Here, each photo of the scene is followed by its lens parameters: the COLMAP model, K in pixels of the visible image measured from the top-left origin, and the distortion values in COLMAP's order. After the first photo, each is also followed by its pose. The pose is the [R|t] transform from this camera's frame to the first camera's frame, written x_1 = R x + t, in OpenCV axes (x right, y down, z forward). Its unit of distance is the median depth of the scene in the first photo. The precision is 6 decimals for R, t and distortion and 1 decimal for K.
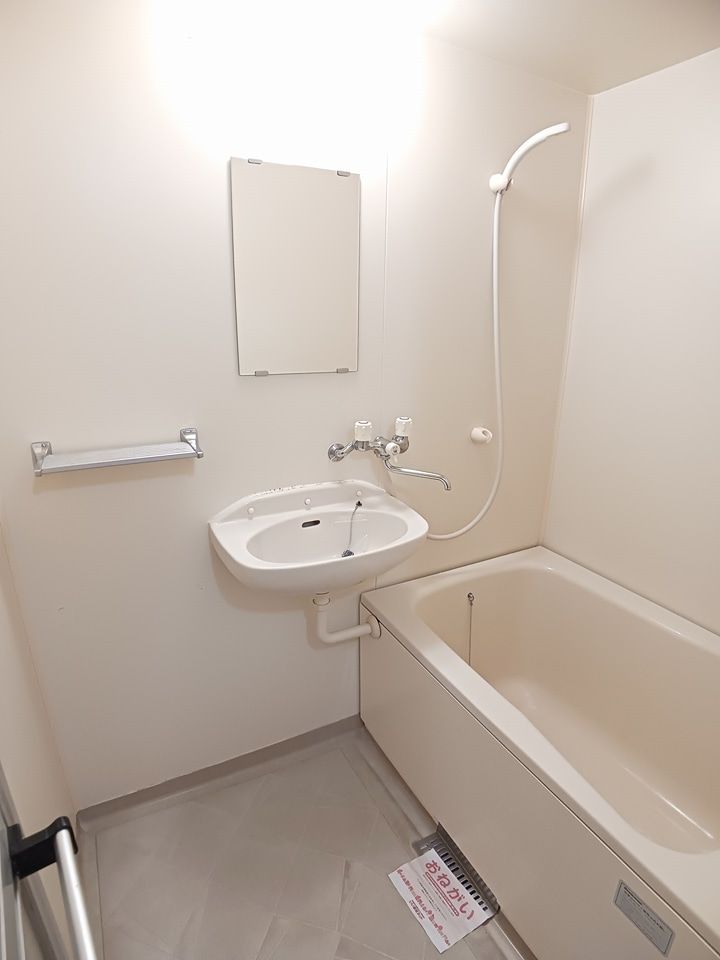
lens RADIAL K [[492.0, 0, 362.6], [0, 492.0, 479.1], [0, 0, 1]] dist [-0.070364, -0.000861]
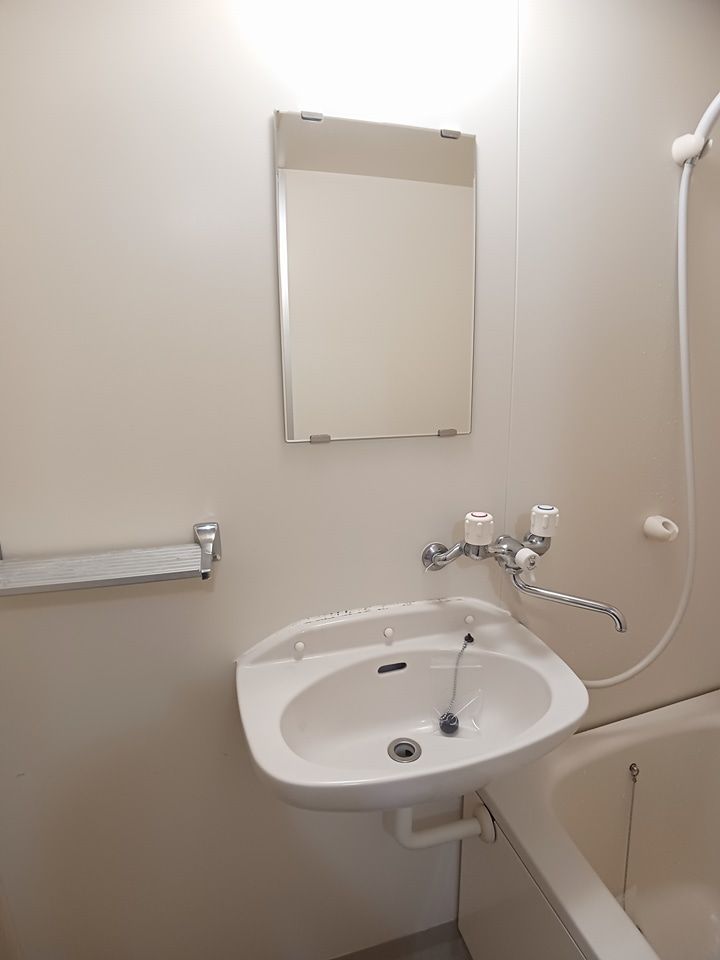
lens RADIAL K [[492.0, 0, 350.3], [0, 492.0, 486.7], [0, 0, 1]] dist [-0.070364, -0.000861]
pose [[0.971784, 0.015573, -0.235359, -0.011680], [-0.038404, 0.994950, -0.092735, -0.083194], [0.232727, 0.099158, 0.967474, 0.339055]]
